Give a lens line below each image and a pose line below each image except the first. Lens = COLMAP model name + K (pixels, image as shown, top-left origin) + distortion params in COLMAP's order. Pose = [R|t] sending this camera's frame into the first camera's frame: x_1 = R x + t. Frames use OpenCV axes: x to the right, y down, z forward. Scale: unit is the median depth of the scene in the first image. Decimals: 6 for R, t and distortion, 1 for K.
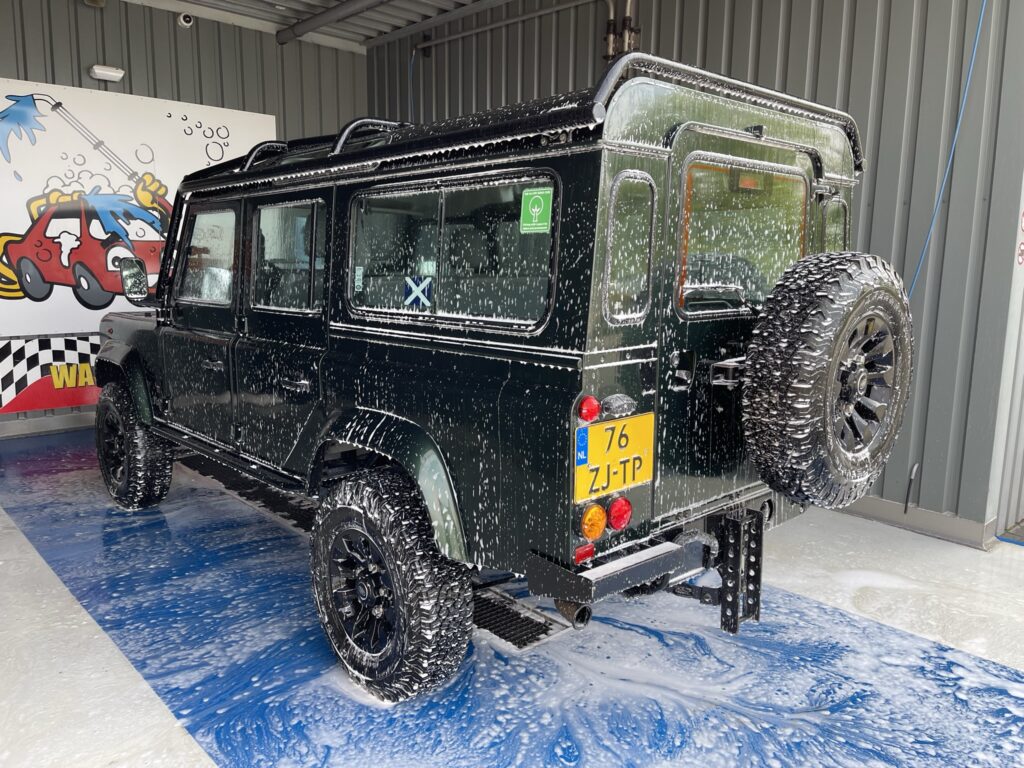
lens RADIAL K [[781.0, 0, 512.0], [0, 781.0, 384.0], [0, 0, 1]] dist [0.088668, -0.130650]
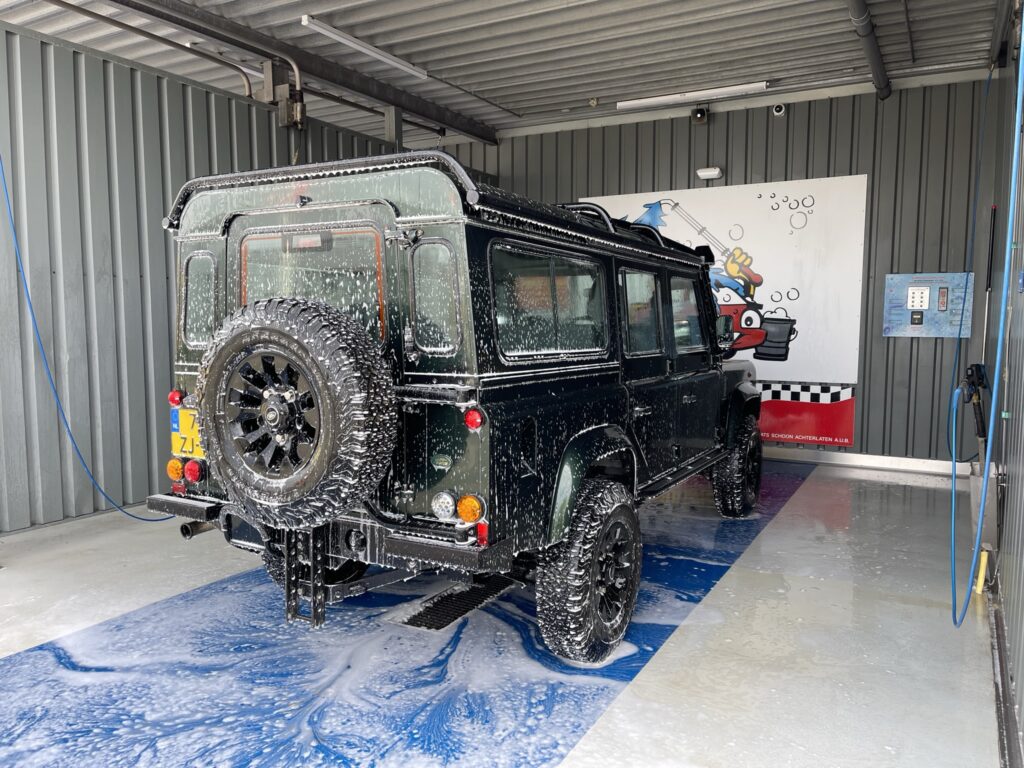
lens RADIAL K [[779.9, 0, 512.0], [0, 779.9, 384.0], [0, 0, 1]] dist [0.022114, 0.002485]
pose [[0.299250, 0.065054, -0.951955, 1.028976], [-0.146329, 0.989000, 0.021587, -0.074440], [0.942888, 0.132839, 0.305477, 0.639862]]
